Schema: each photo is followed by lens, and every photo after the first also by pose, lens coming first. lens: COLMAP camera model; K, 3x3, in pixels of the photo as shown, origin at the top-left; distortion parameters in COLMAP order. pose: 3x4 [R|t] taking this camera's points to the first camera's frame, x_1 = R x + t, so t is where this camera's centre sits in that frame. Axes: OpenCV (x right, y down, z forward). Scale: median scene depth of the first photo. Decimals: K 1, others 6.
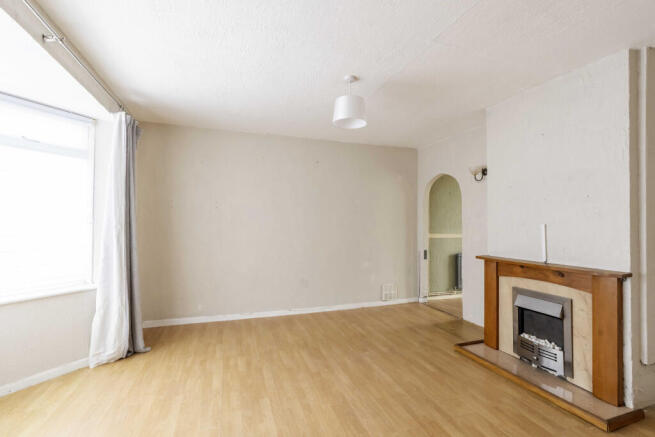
lens RADIAL K [[304.7, 0, 330.4], [0, 304.7, 221.2], [0, 0, 1]] dist [-0.005985, 0.000513]
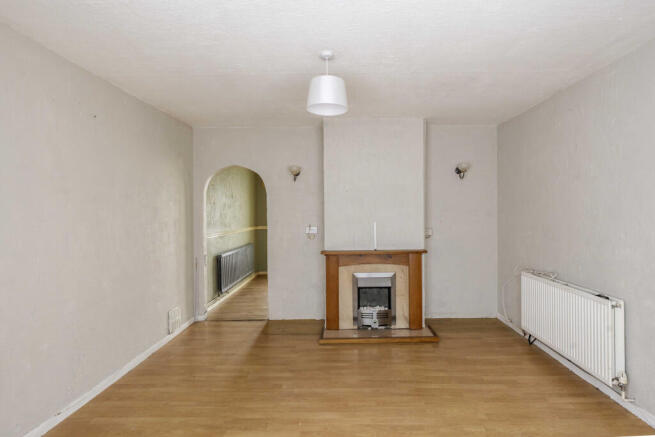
lens RADIAL K [[343.5, 0, 347.3], [0, 343.5, 218.6], [0, 0, 1]] dist [-0.003971, 0.000159]
pose [[0.294450, -0.013493, 0.955572, -0.736009], [-0.004316, 0.999871, 0.015448, -0.025929], [-0.955657, -0.008673, 0.294354, 0.617570]]
